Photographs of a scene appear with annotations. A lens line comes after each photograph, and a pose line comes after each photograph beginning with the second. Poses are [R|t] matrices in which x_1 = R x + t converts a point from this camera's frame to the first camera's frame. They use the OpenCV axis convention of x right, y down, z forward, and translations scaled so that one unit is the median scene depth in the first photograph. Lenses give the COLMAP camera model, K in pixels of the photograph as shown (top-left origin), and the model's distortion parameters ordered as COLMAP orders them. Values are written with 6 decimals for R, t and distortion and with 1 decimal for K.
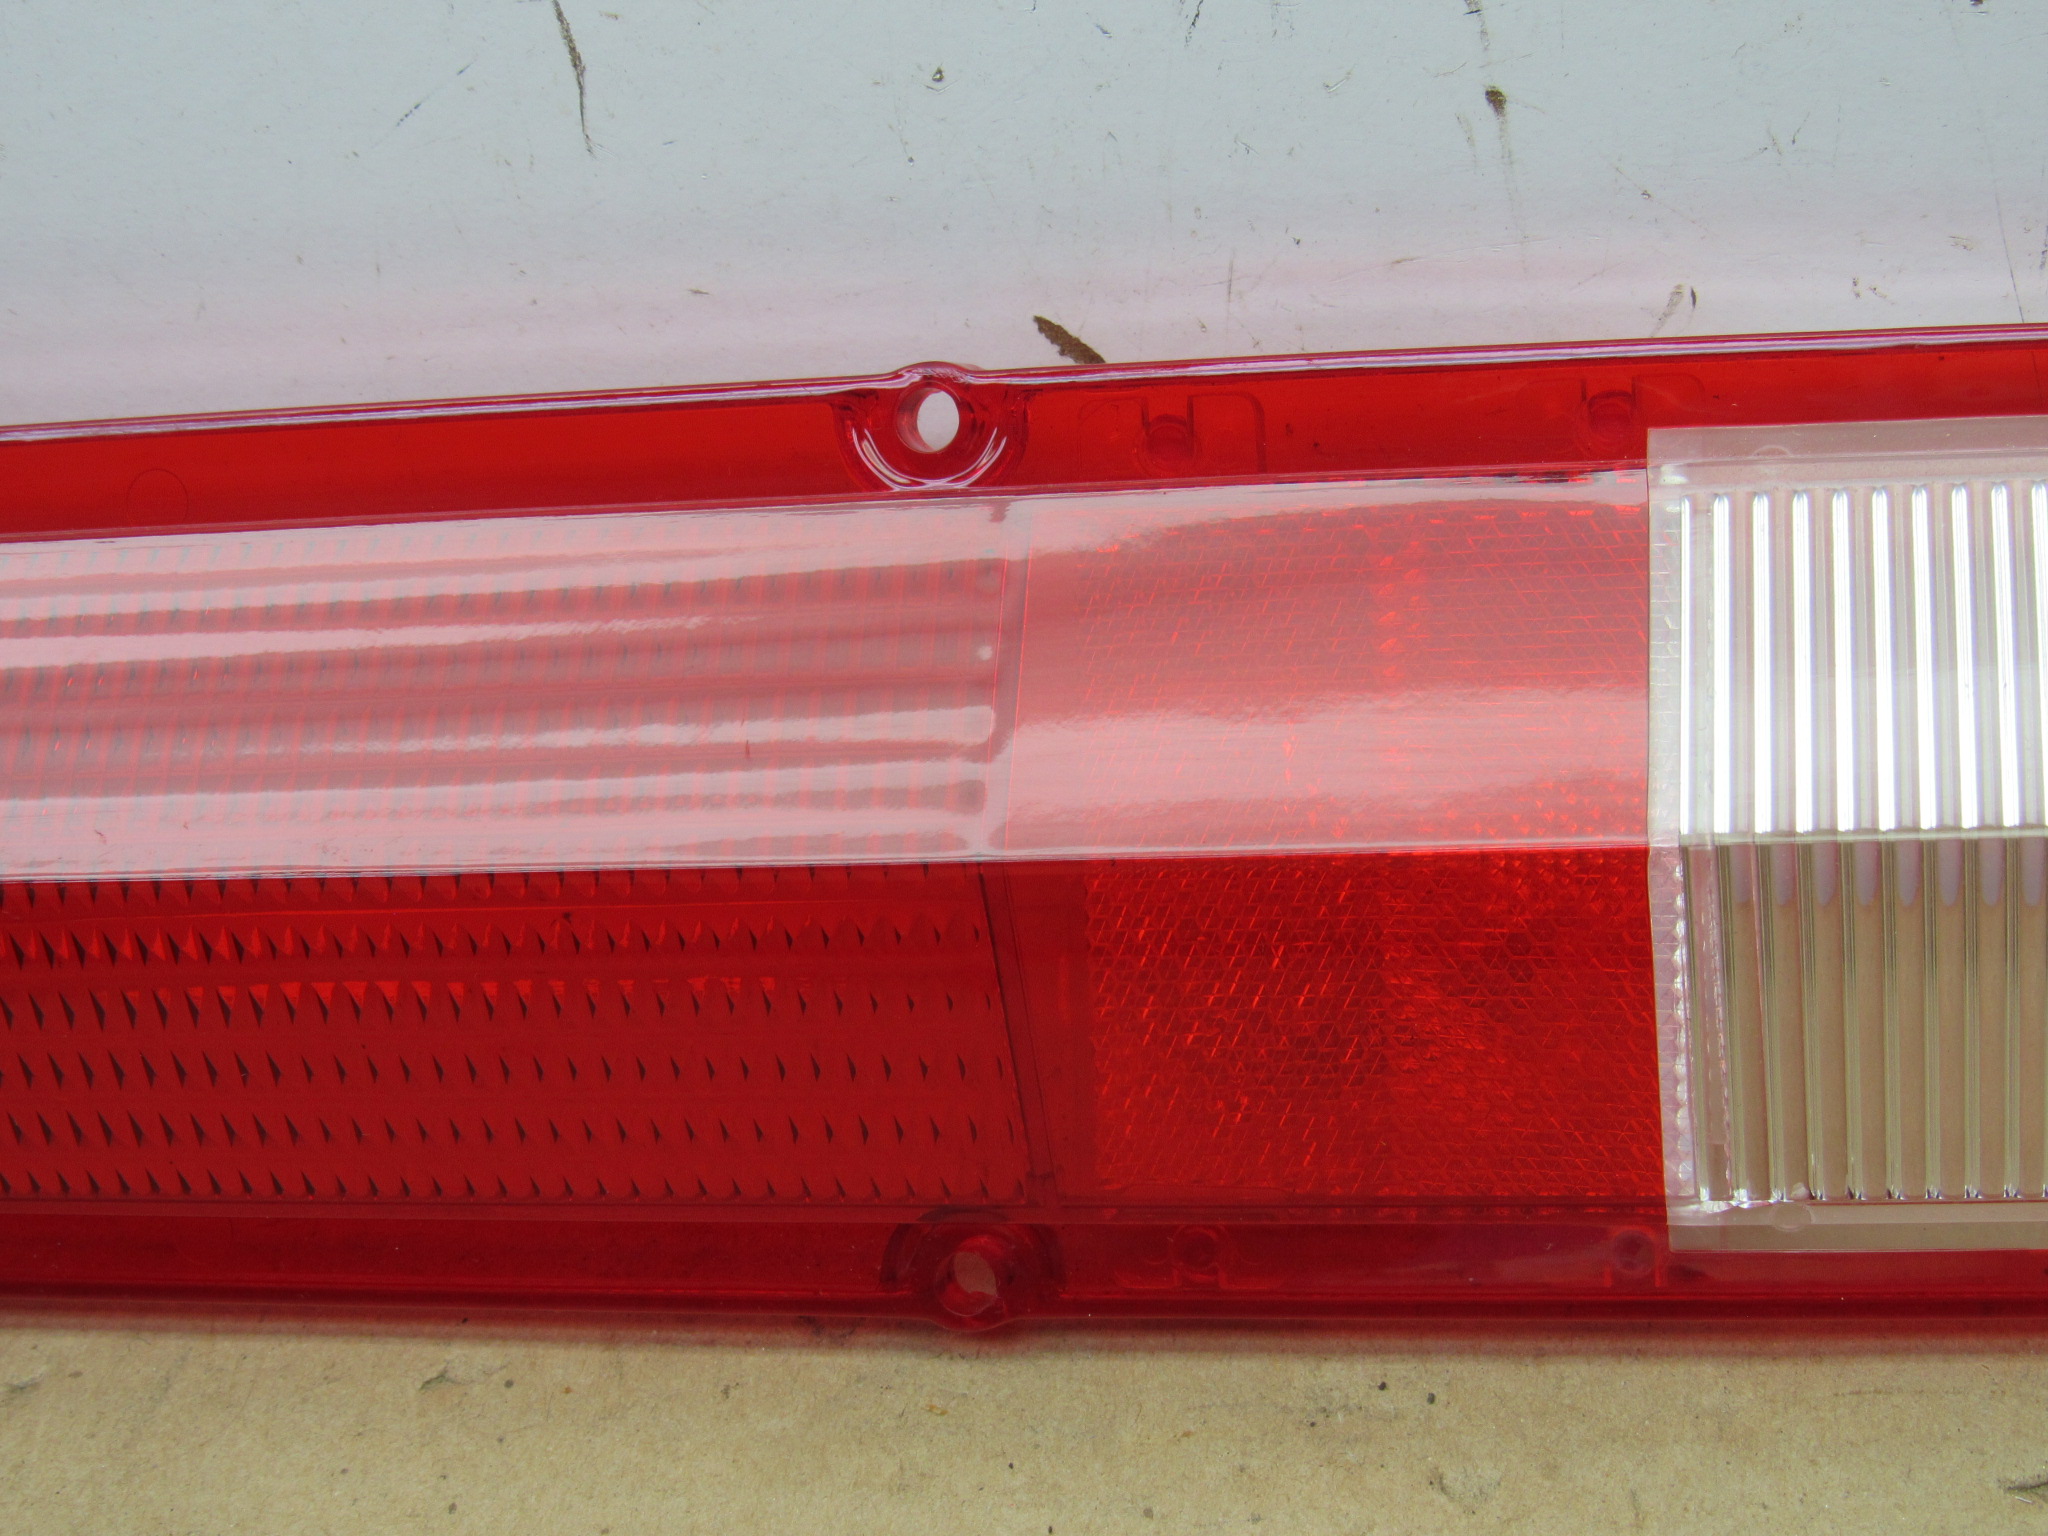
lens RADIAL K [[2952.8, 0, 1024.0], [0, 2952.8, 768.0], [0, 0, 1]] dist [-0.114941, 0.024157]
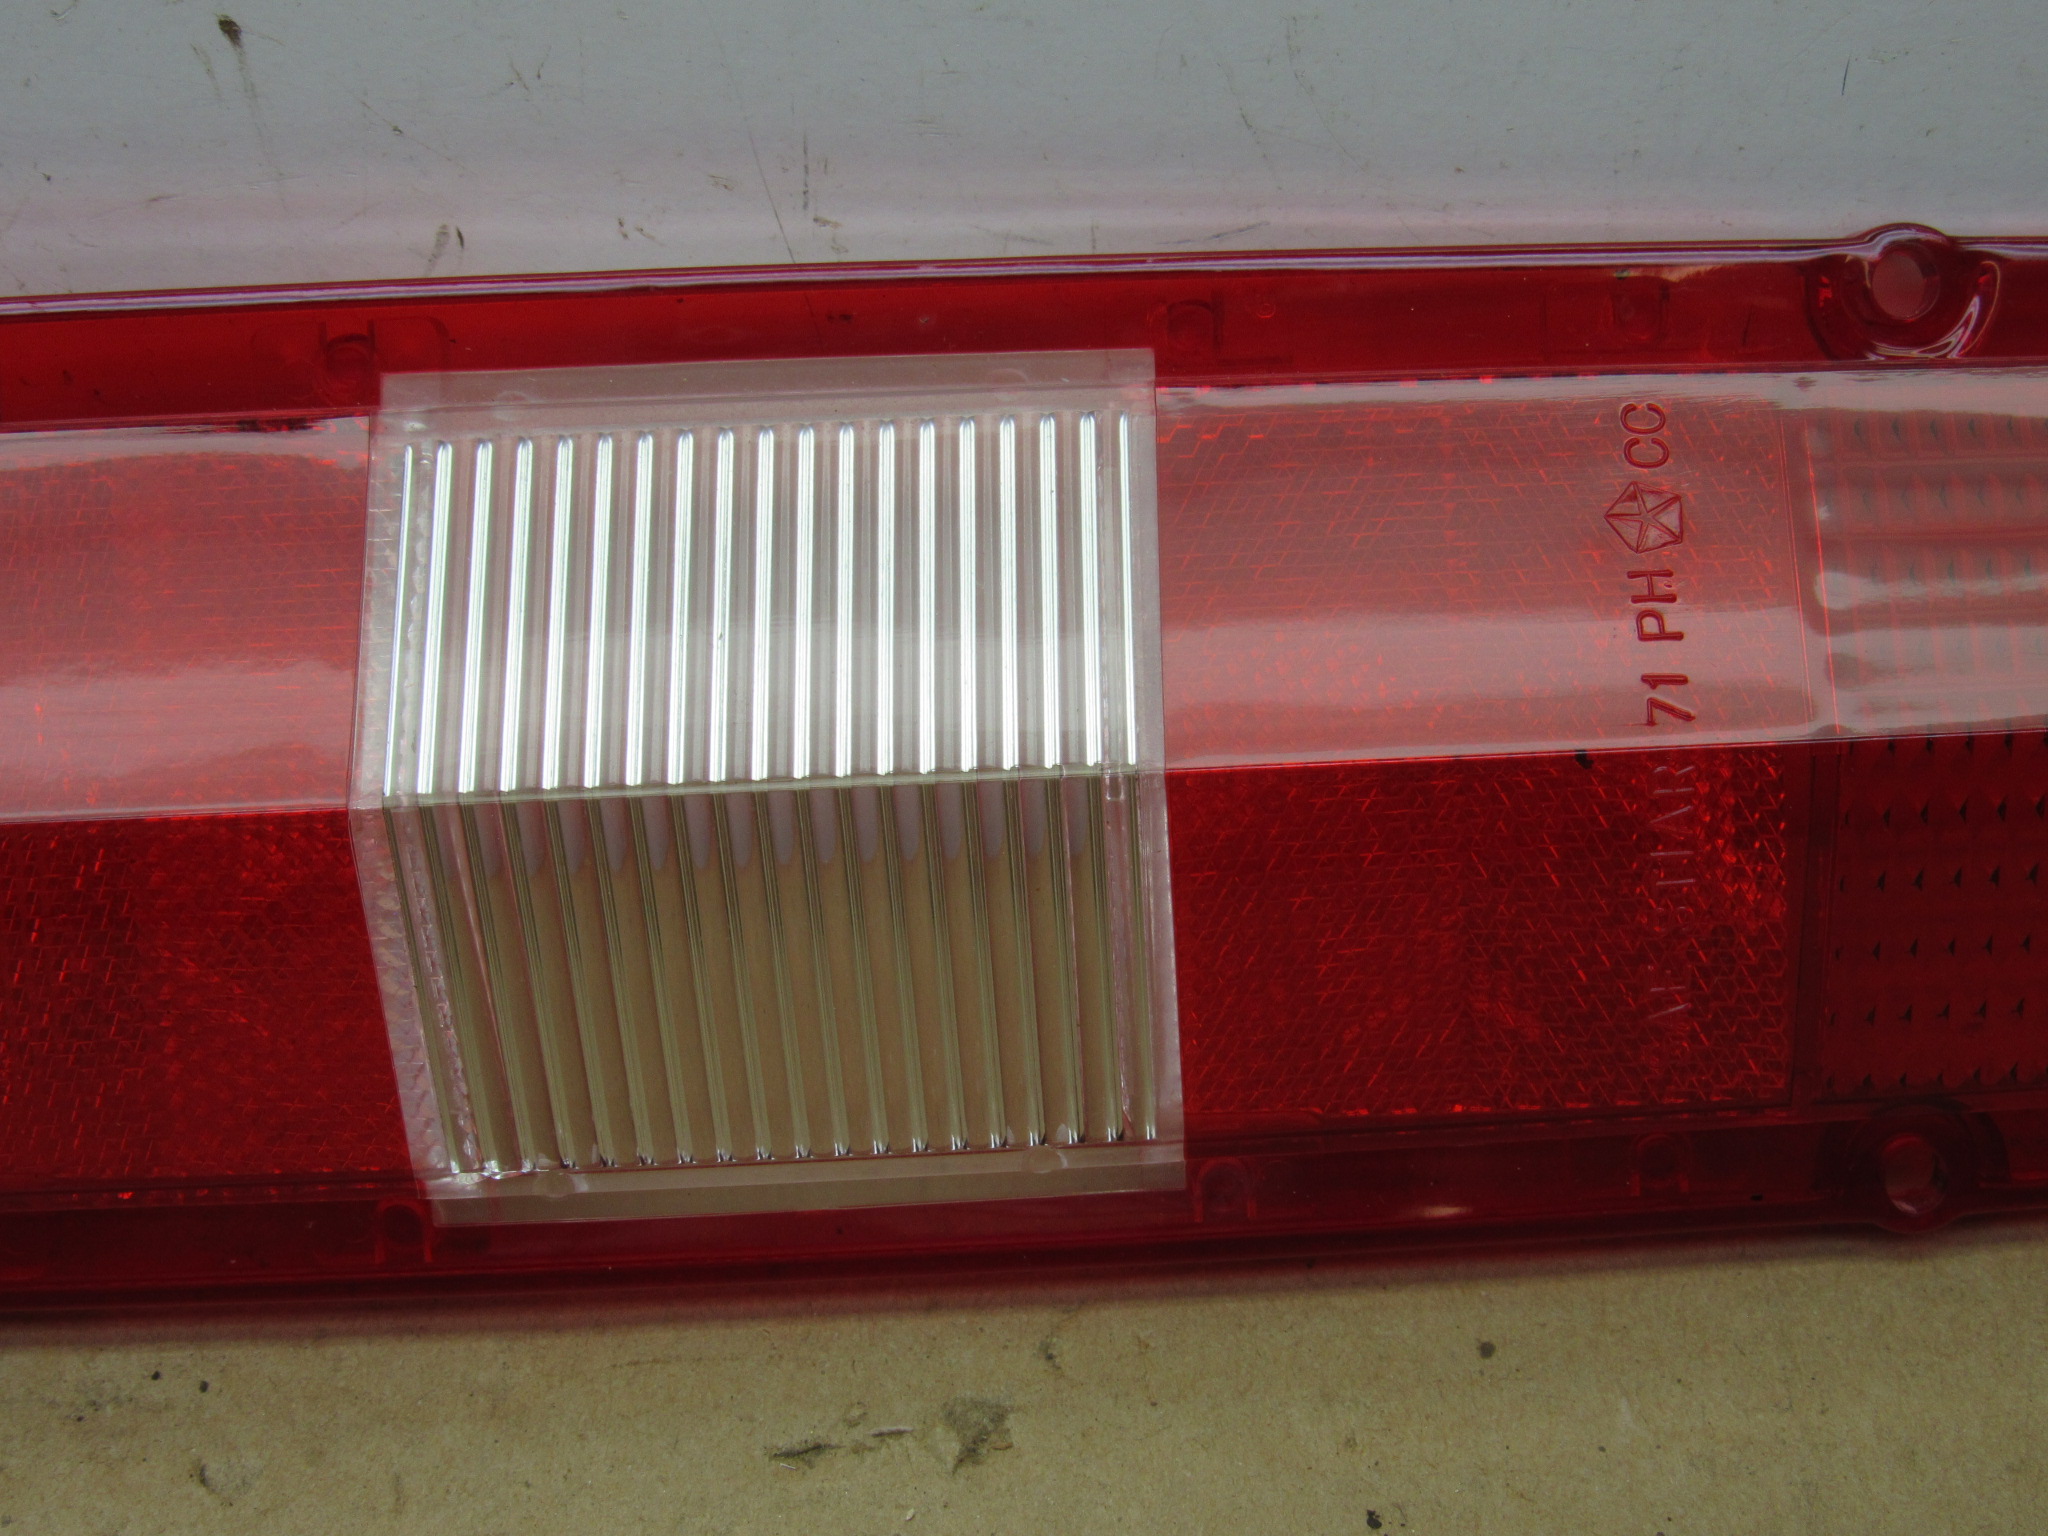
lens RADIAL K [[2952.8, 0, 1024.0], [0, 2952.8, 768.0], [0, 0, 1]] dist [-0.114941, 0.024157]
pose [[0.977054, -0.019157, 0.212127, 0.208690], [0.015510, 0.999702, 0.018840, -0.001361], [-0.212425, -0.015118, 0.977060, 0.014214]]
